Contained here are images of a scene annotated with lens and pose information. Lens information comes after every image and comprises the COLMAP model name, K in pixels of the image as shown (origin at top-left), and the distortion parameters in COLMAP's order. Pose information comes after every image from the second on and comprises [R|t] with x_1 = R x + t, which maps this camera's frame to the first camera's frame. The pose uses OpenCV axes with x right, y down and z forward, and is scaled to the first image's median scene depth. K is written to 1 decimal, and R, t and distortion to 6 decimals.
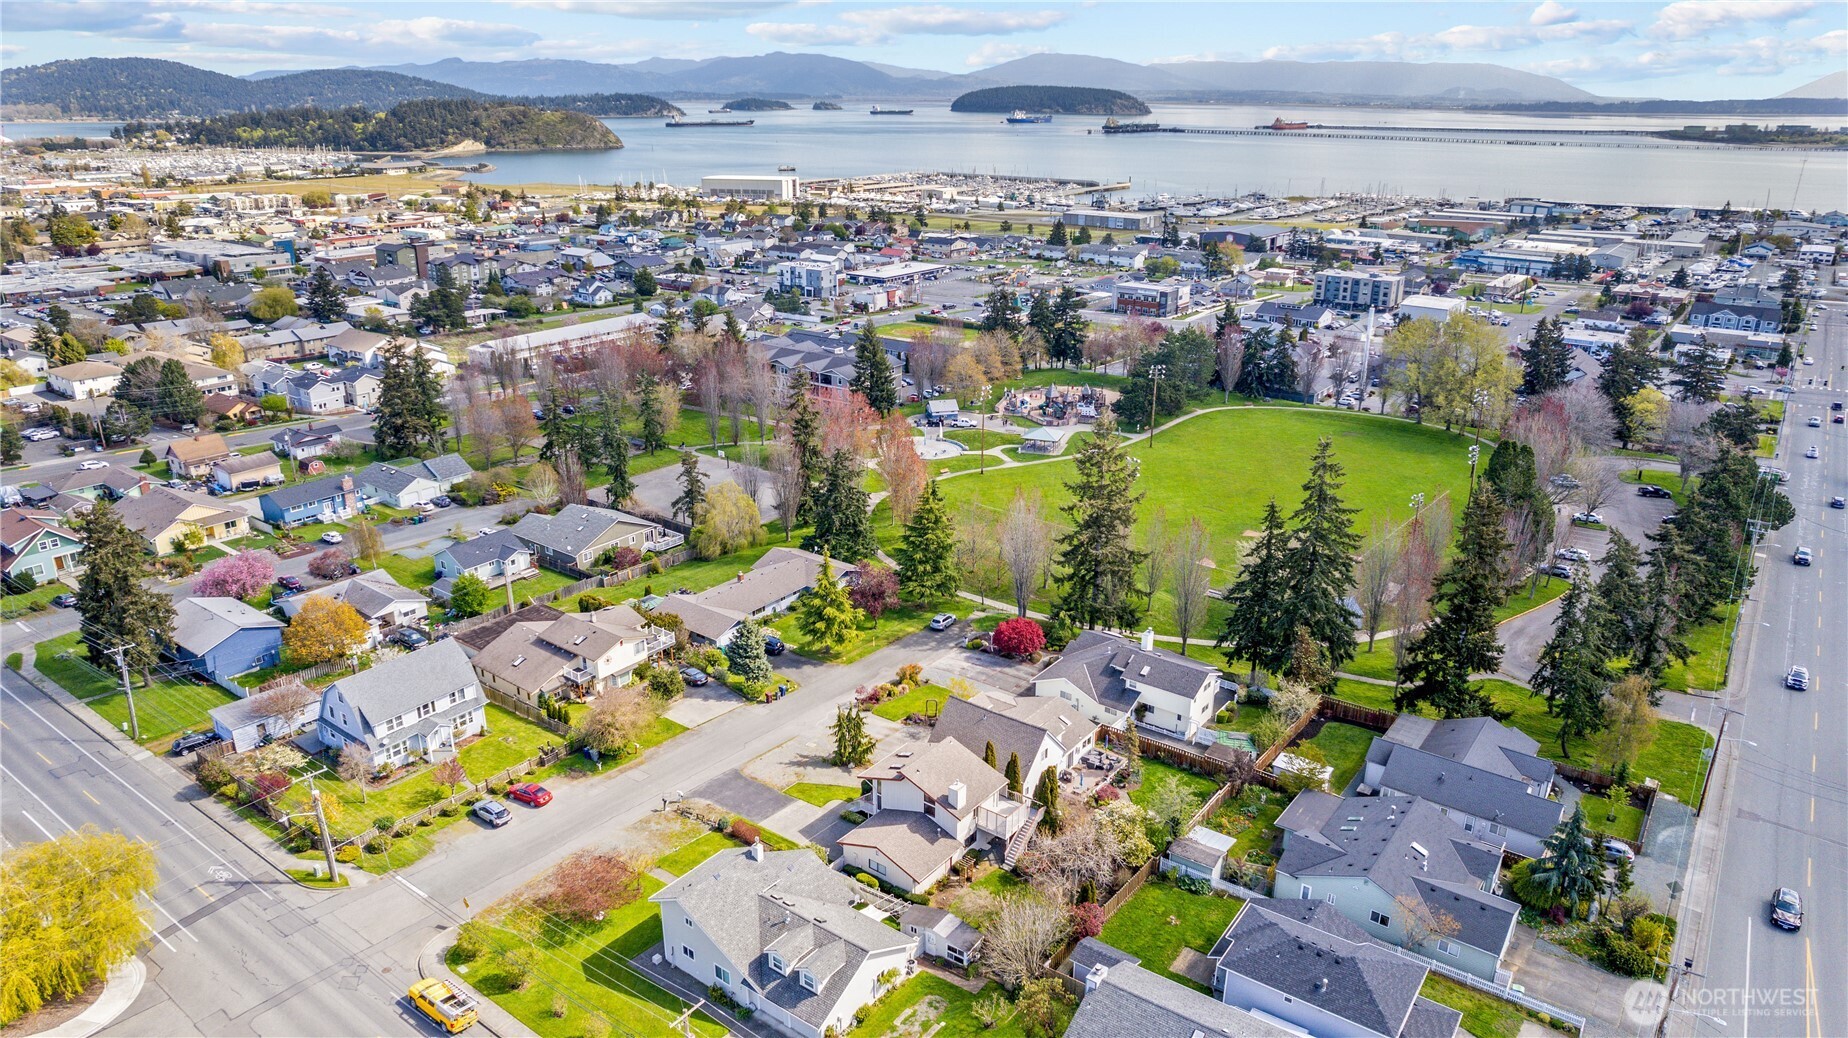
lens RADIAL K [[1184.6, 0, 922.2], [0, 1184.6, 513.6], [0, 0, 1]] dist [-0.079866, 0.071735]
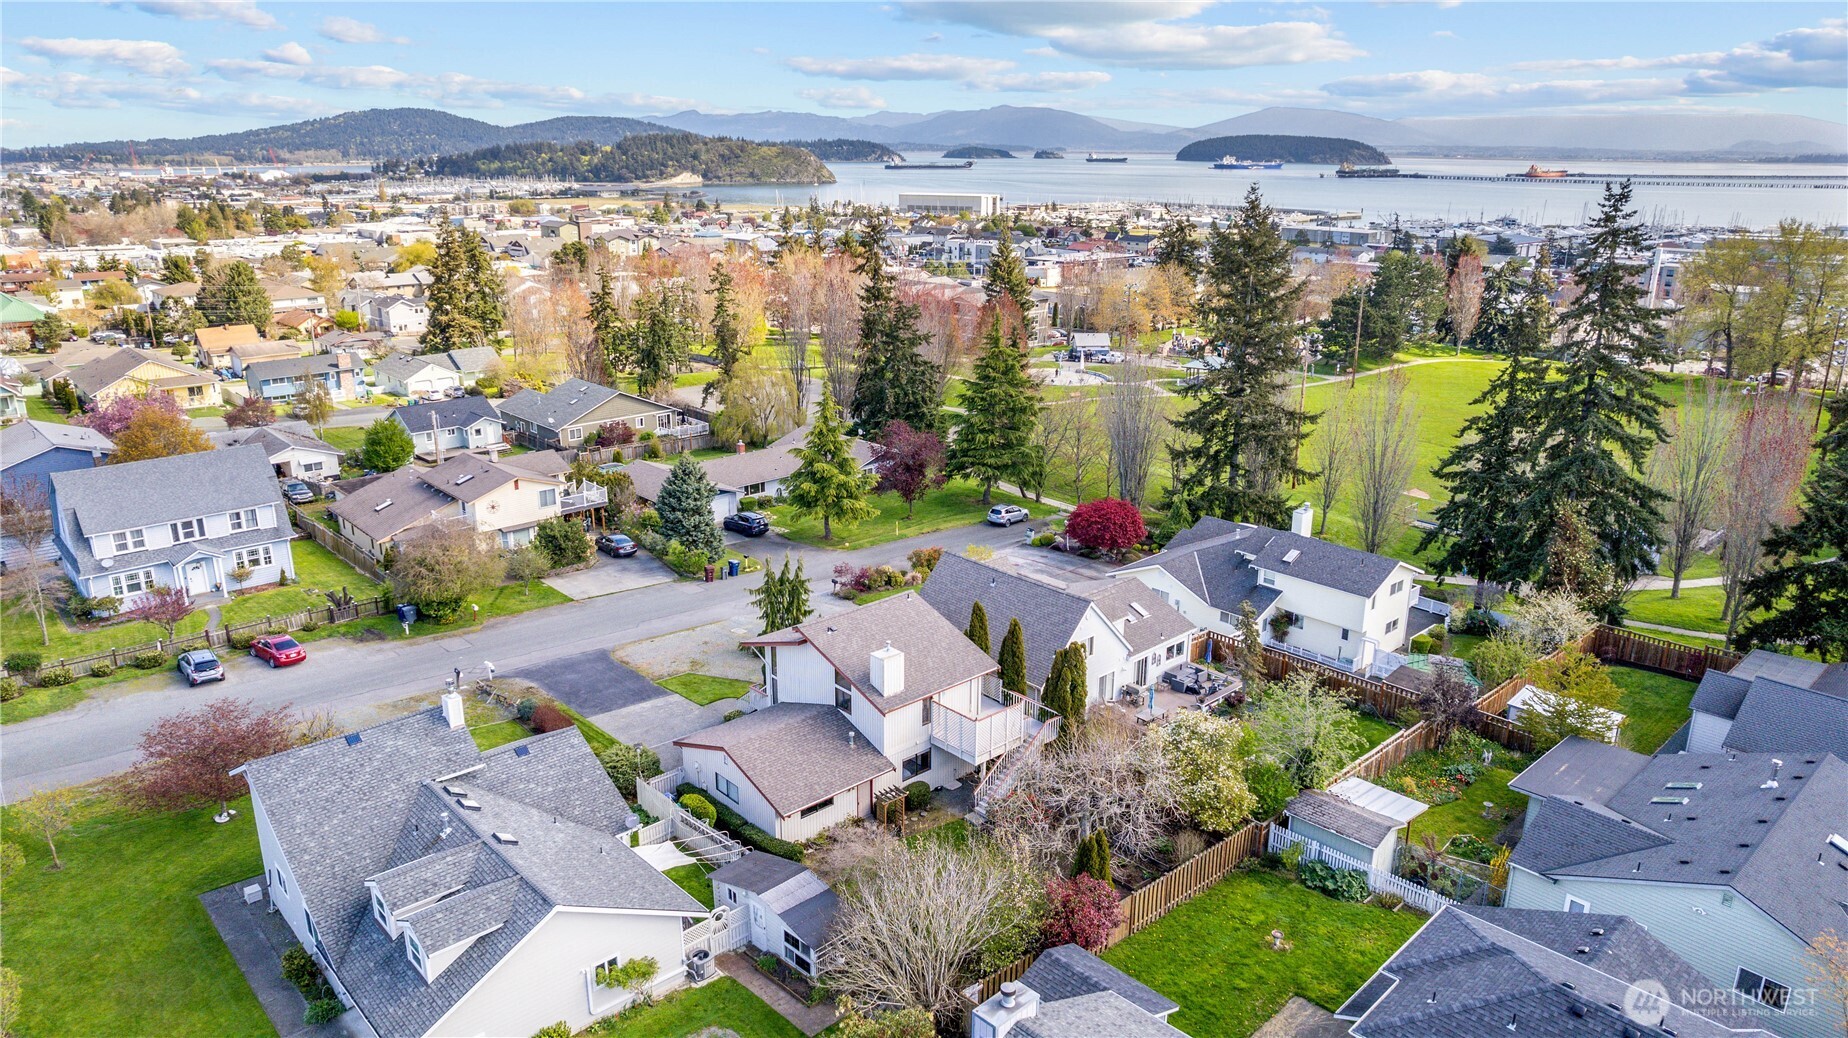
lens RADIAL K [[1207.1, 0, 924.0], [0, 1207.1, 519.0], [0, 0, 1]] dist [-0.079846, 0.066864]
pose [[0.984063, 0.052380, -0.169932, 0.107548], [-0.060003, 0.997395, -0.040034, 0.150476], [0.167392, 0.049593, 0.984642, 0.361471]]
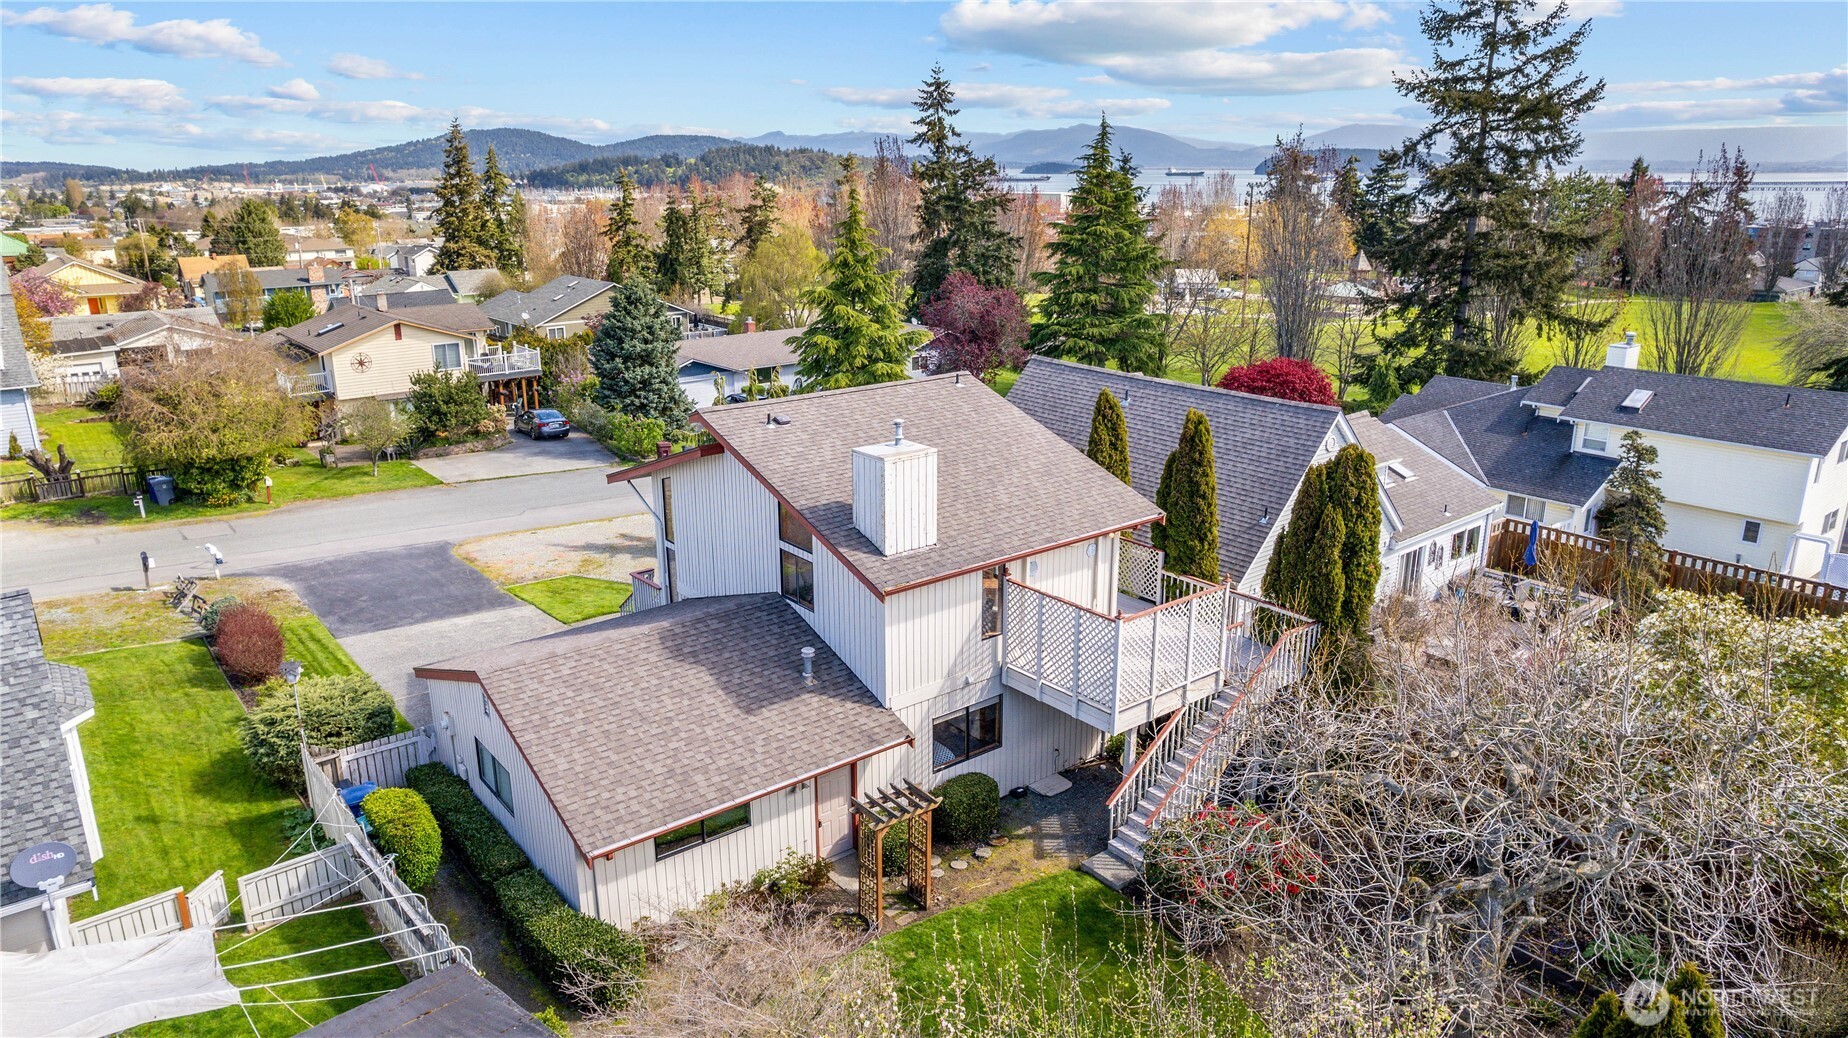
lens RADIAL K [[1184.6, 0, 922.2], [0, 1184.6, 513.6], [0, 0, 1]] dist [-0.079866, 0.071735]
pose [[0.970224, 0.059964, -0.234671, 0.067727], [-0.073799, 0.995988, -0.050617, 0.199775], [0.230694, 0.066428, 0.970756, 0.624667]]
